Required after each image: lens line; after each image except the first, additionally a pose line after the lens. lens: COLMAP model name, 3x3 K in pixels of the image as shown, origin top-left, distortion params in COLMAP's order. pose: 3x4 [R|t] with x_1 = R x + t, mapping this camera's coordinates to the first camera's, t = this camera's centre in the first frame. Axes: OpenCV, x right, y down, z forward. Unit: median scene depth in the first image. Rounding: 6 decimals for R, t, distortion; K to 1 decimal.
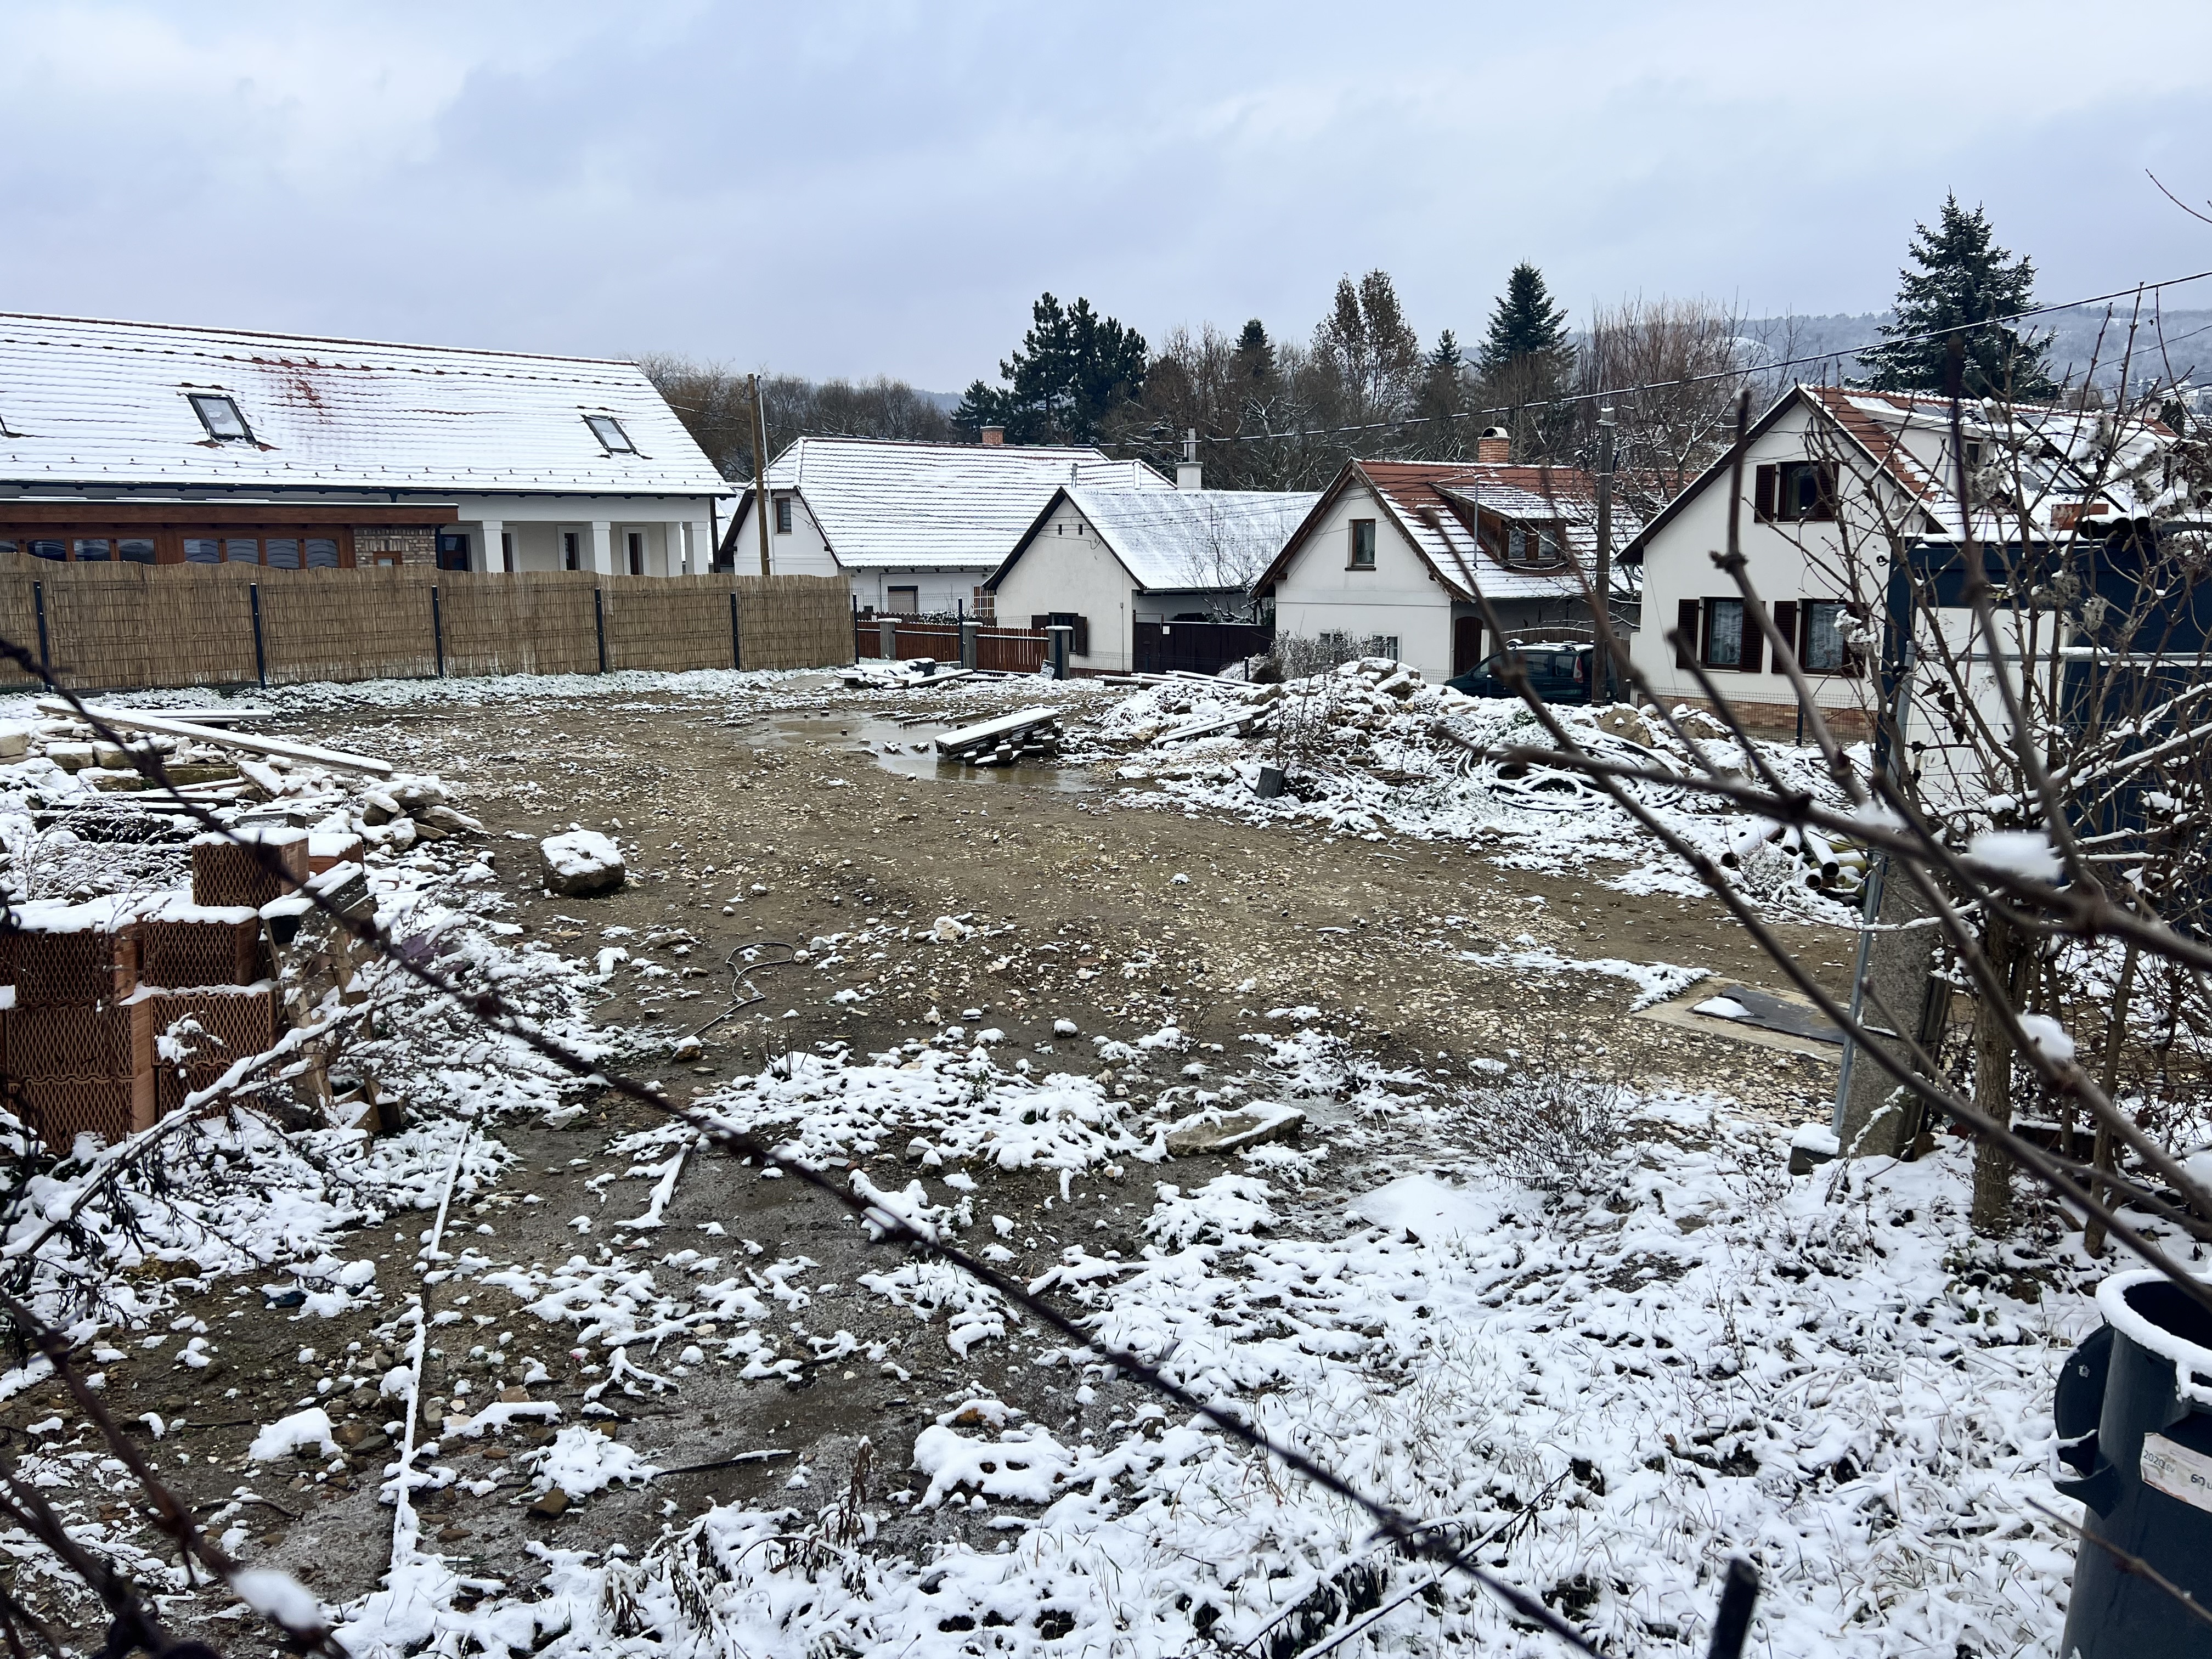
lens RADIAL K [[1724.2, 0, 1105.0], [0, 1724.2, 829.1], [0, 0, 1]] dist [-0.002276, 0.000434]
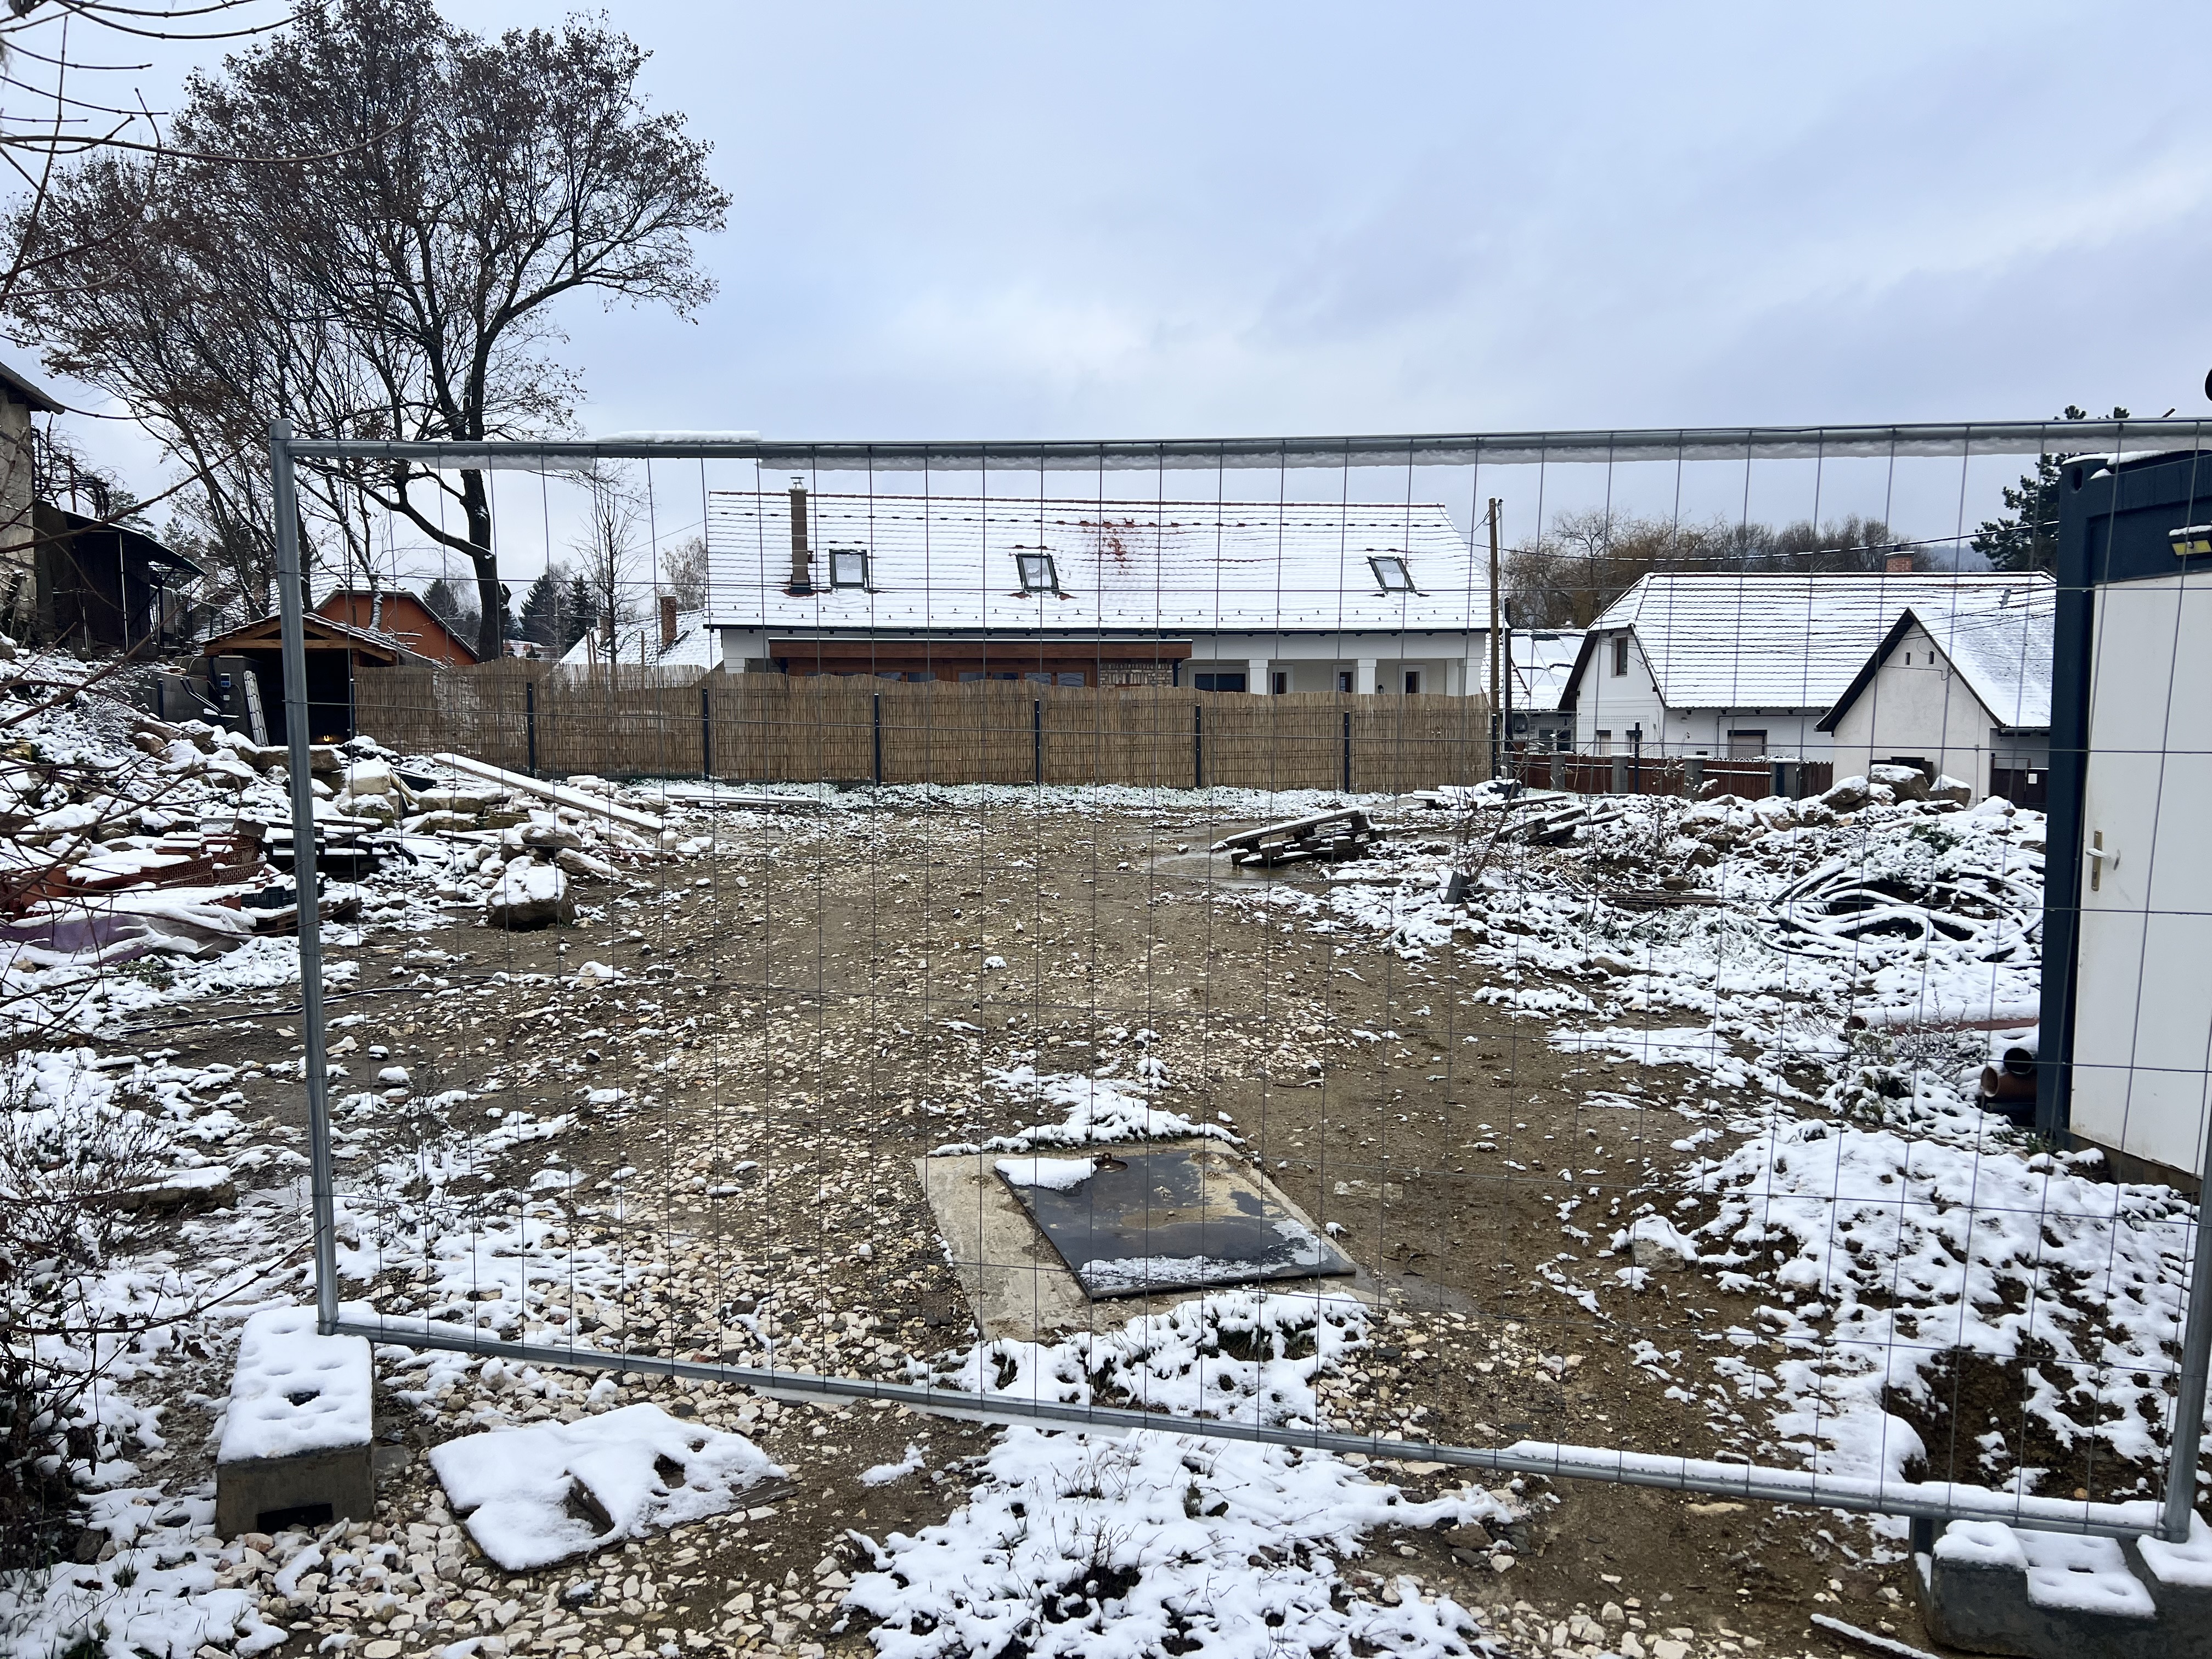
lens RADIAL K [[1678.4, 0, 1069.9], [0, 1678.4, 839.7], [0, 0, 1]] dist [0.079760, -0.142678]
pose [[0.801960, 0.040659, -0.595992, 0.162515], [-0.096357, 0.993421, -0.061885, 0.005319], [0.589555, 0.107057, 0.800602, 0.117839]]
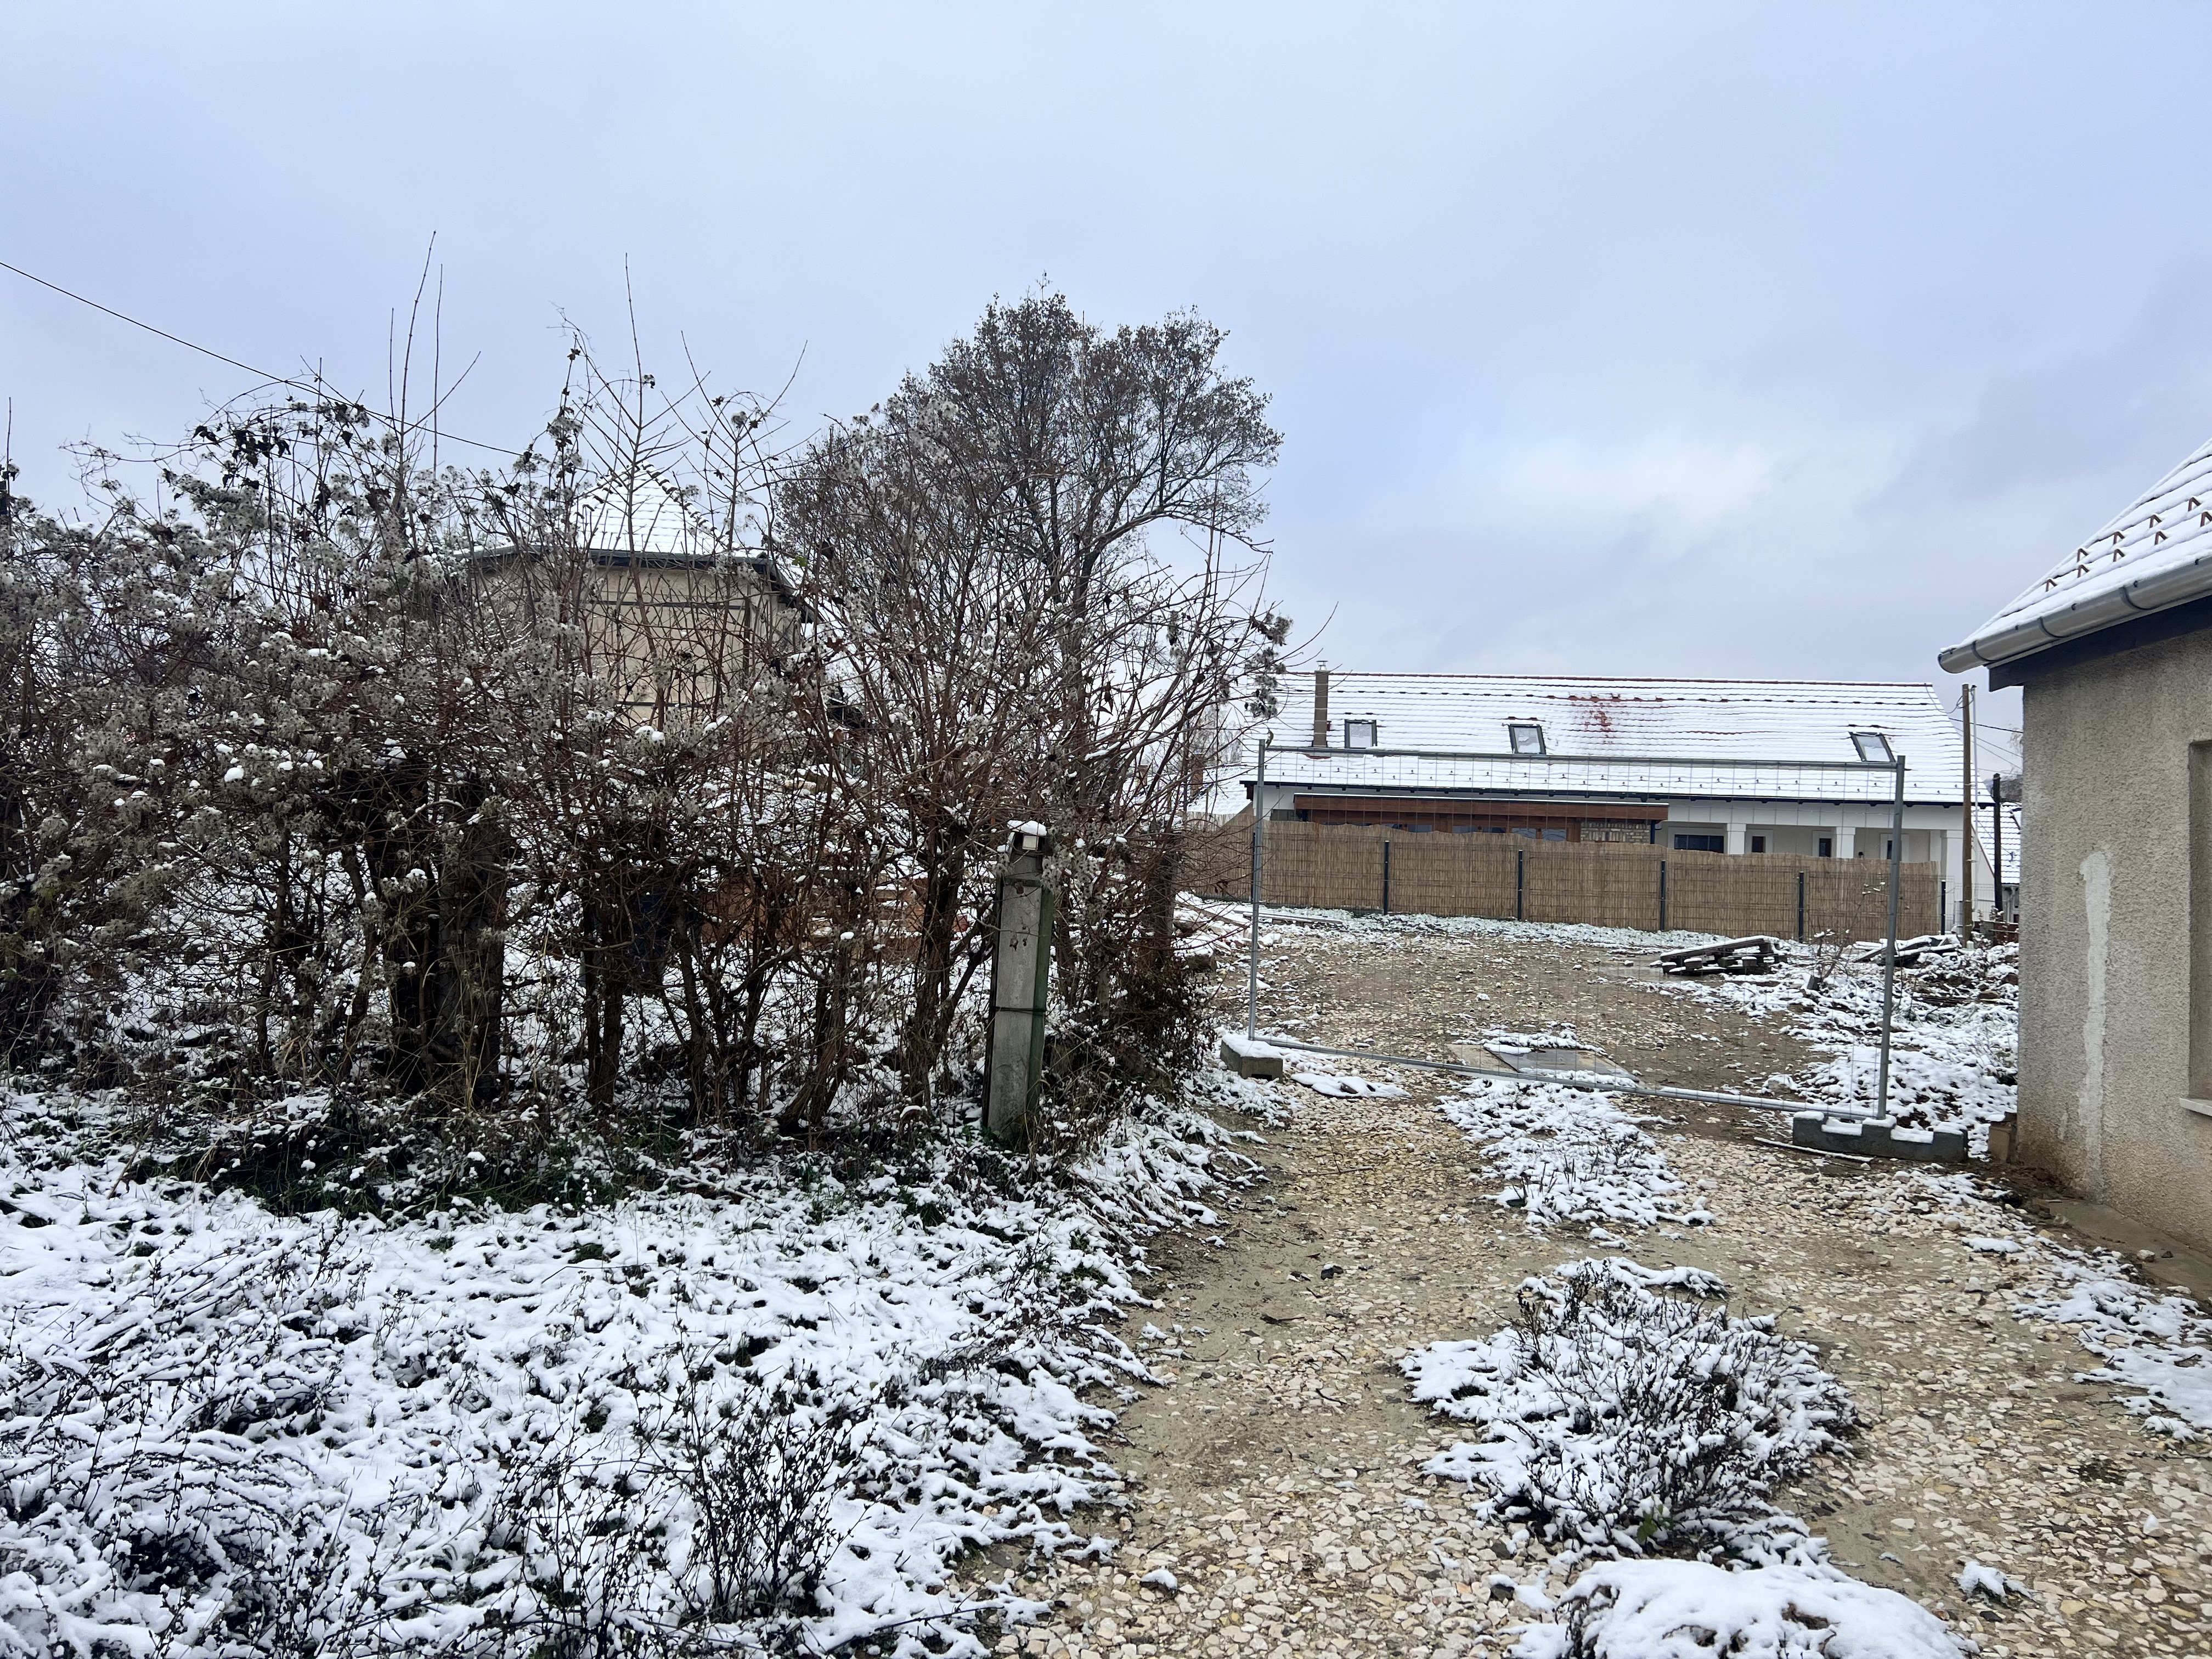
lens RADIAL K [[1678.4, 0, 1069.9], [0, 1678.4, 839.7], [0, 0, 1]] dist [0.079760, -0.142678]
pose [[0.602574, 0.014009, -0.797940, 0.267407], [-0.169878, 0.979183, -0.111094, 0.031542], [0.779773, 0.202495, 0.592410, -0.010856]]
